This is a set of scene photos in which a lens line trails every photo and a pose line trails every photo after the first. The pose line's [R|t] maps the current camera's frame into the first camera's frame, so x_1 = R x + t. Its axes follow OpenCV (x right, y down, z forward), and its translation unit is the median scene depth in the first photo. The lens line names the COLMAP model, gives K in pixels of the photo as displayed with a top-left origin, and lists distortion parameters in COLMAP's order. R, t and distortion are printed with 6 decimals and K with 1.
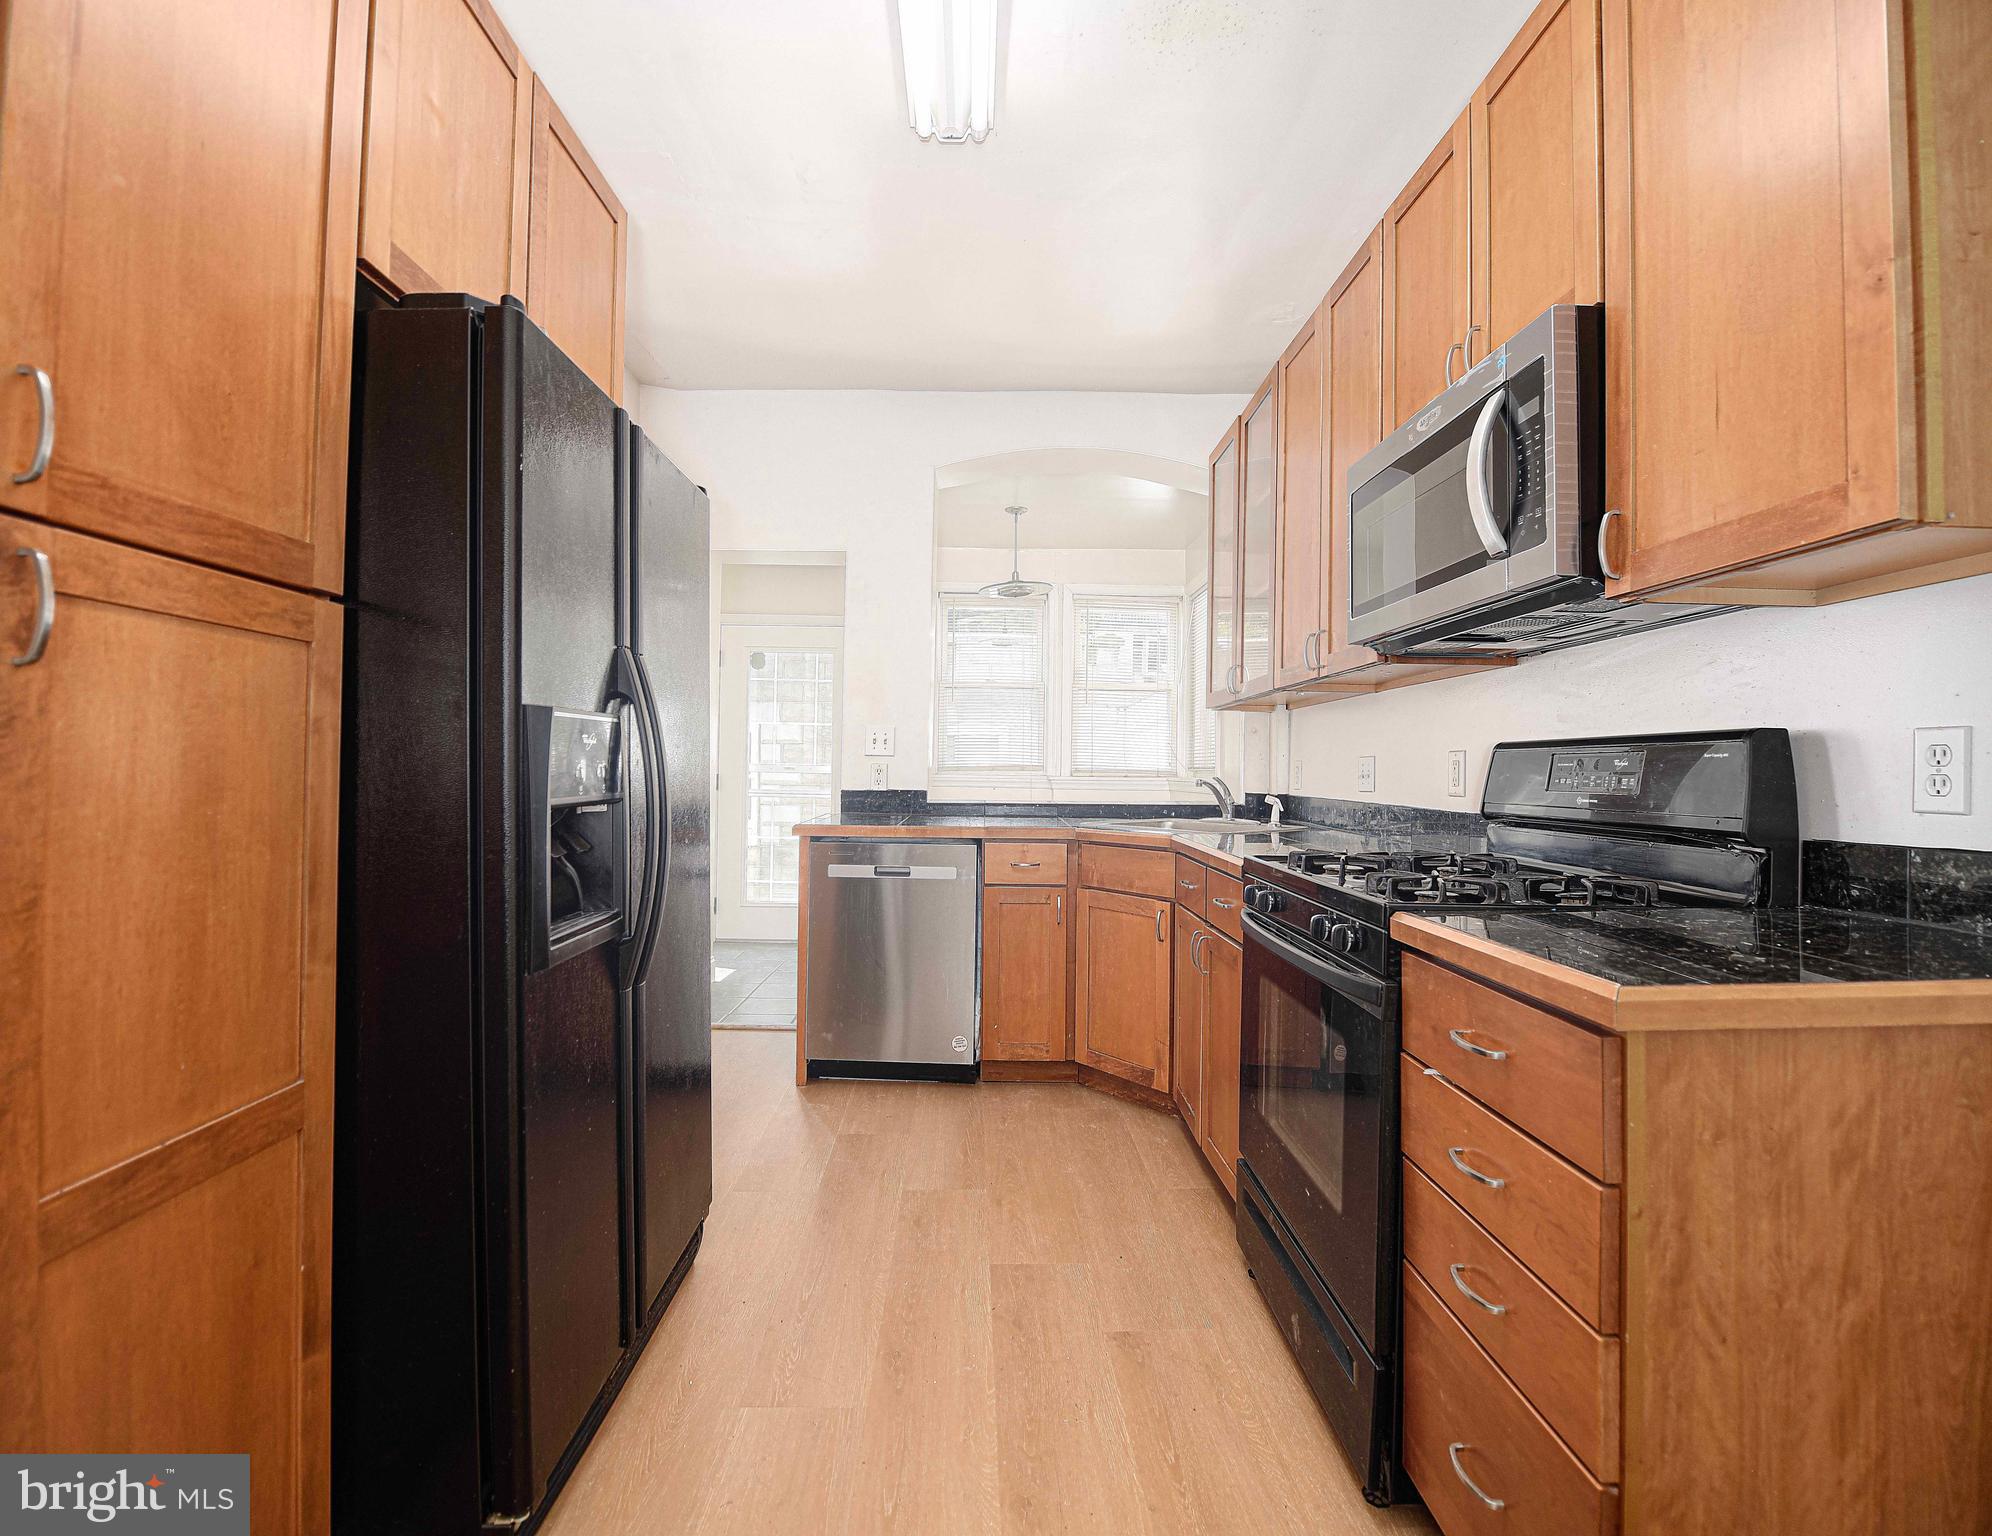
lens RADIAL K [[914.0, 0, 996.0], [0, 914.0, 768.0], [0, 0, 1]] dist [-0.001997, -0.008158]
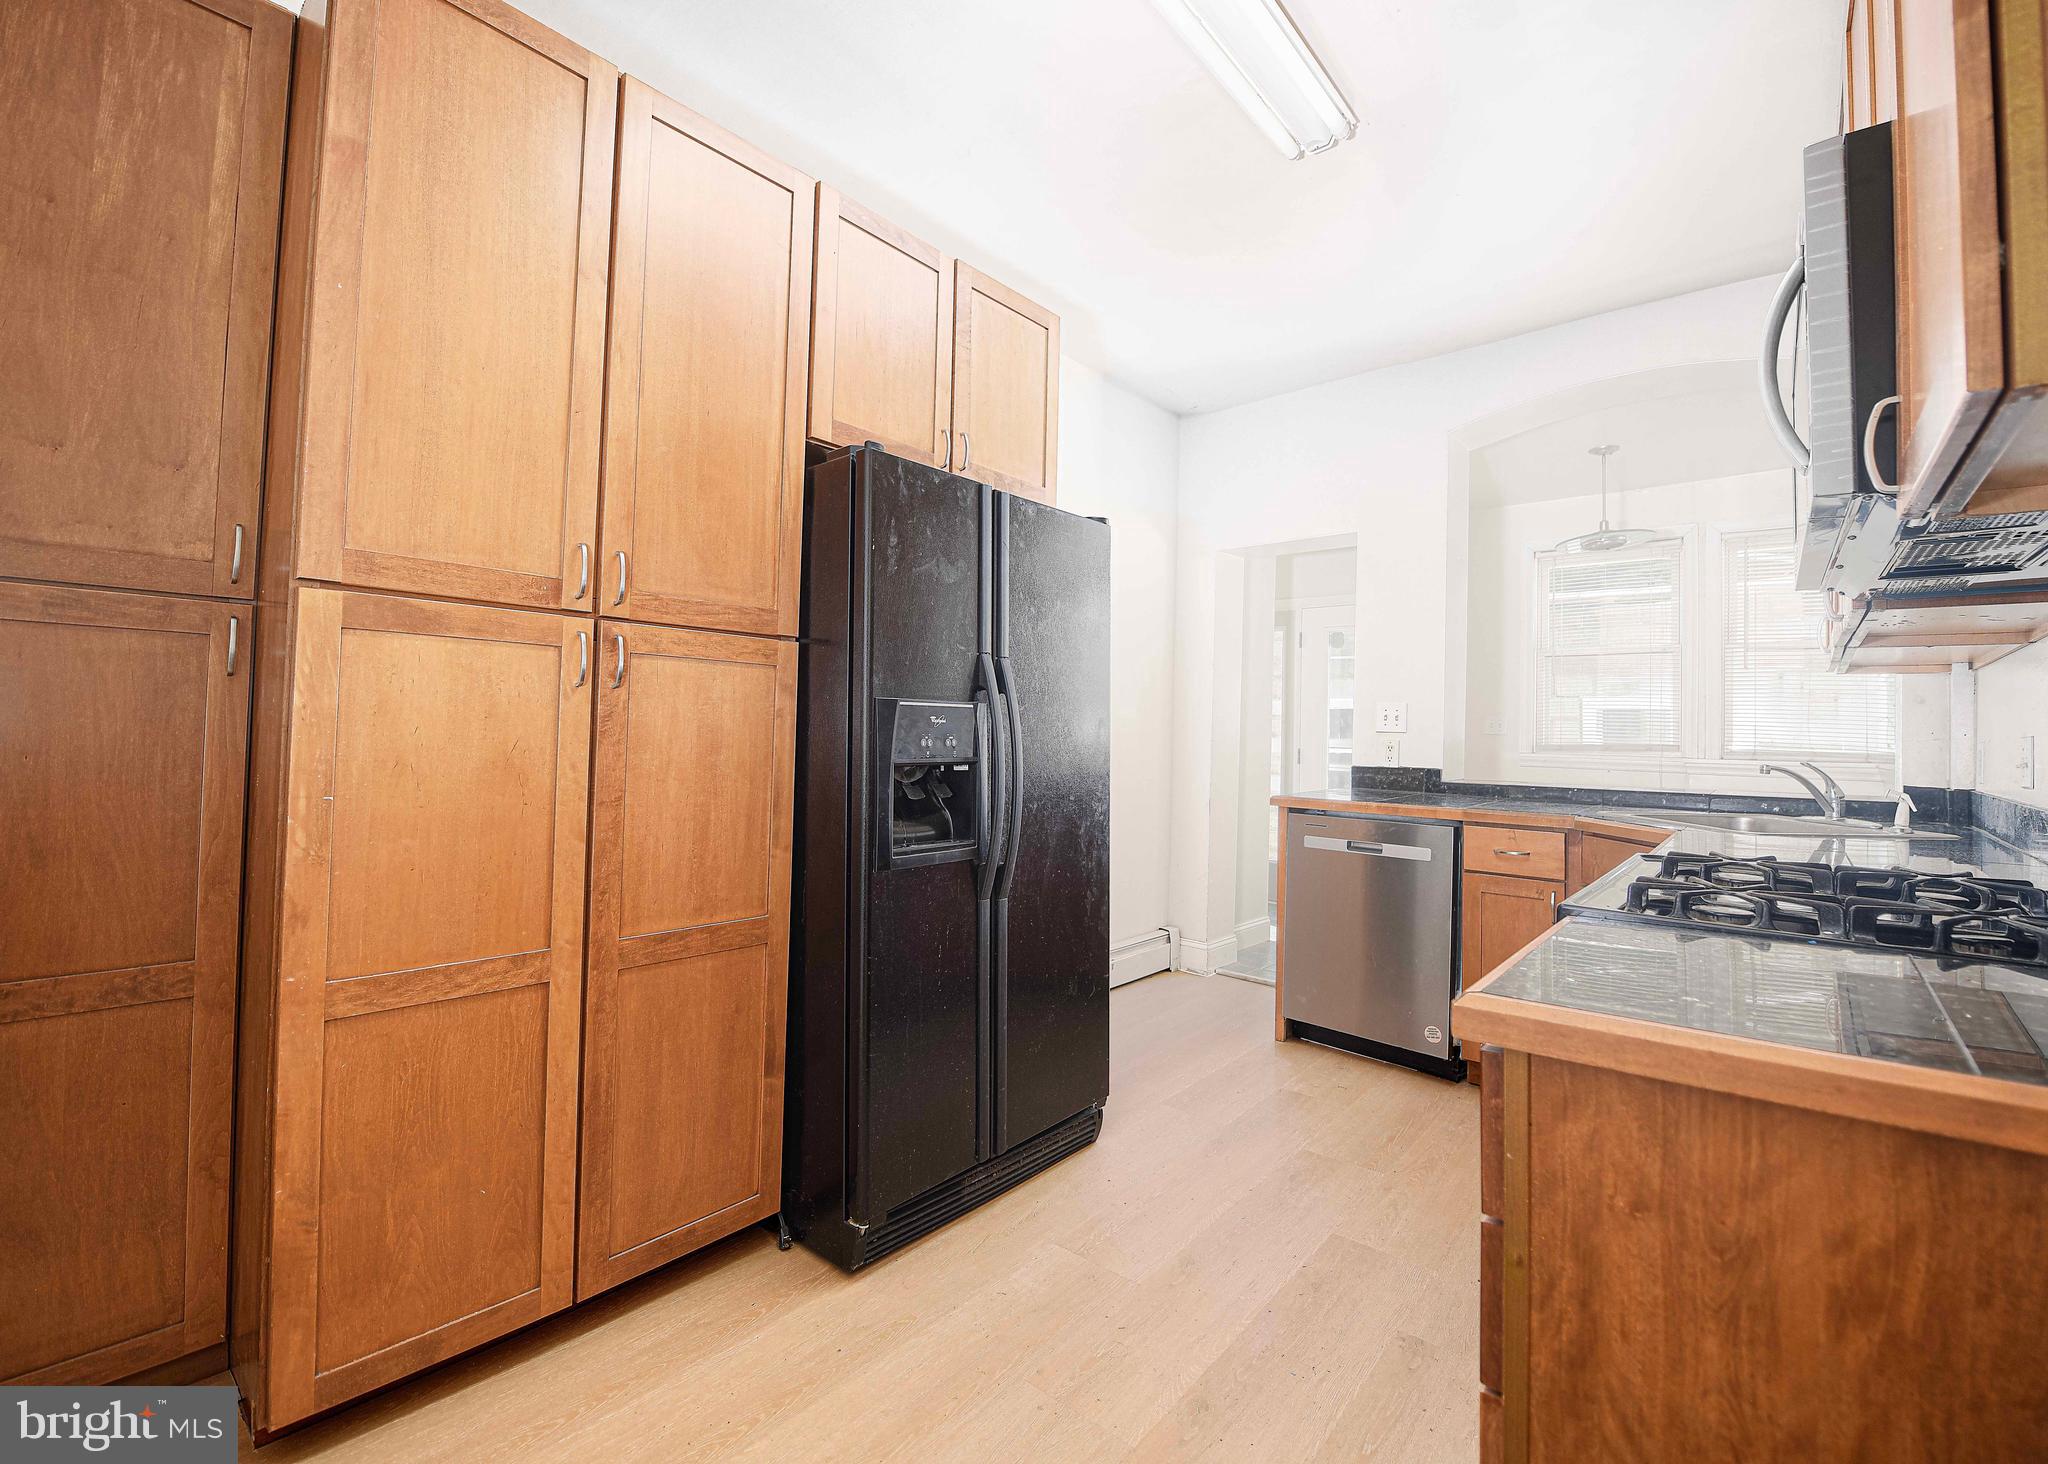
lens RADIAL K [[896.1, 0, 1026.1], [0, 896.1, 720.3], [0, 0, 1]] dist [-0.000544, -0.007235]
pose [[0.749016, -0.002911, -0.662546, 0.911614], [-0.014209, 0.999690, -0.020454, -0.004894], [0.662400, 0.024734, 0.748742, 0.031154]]
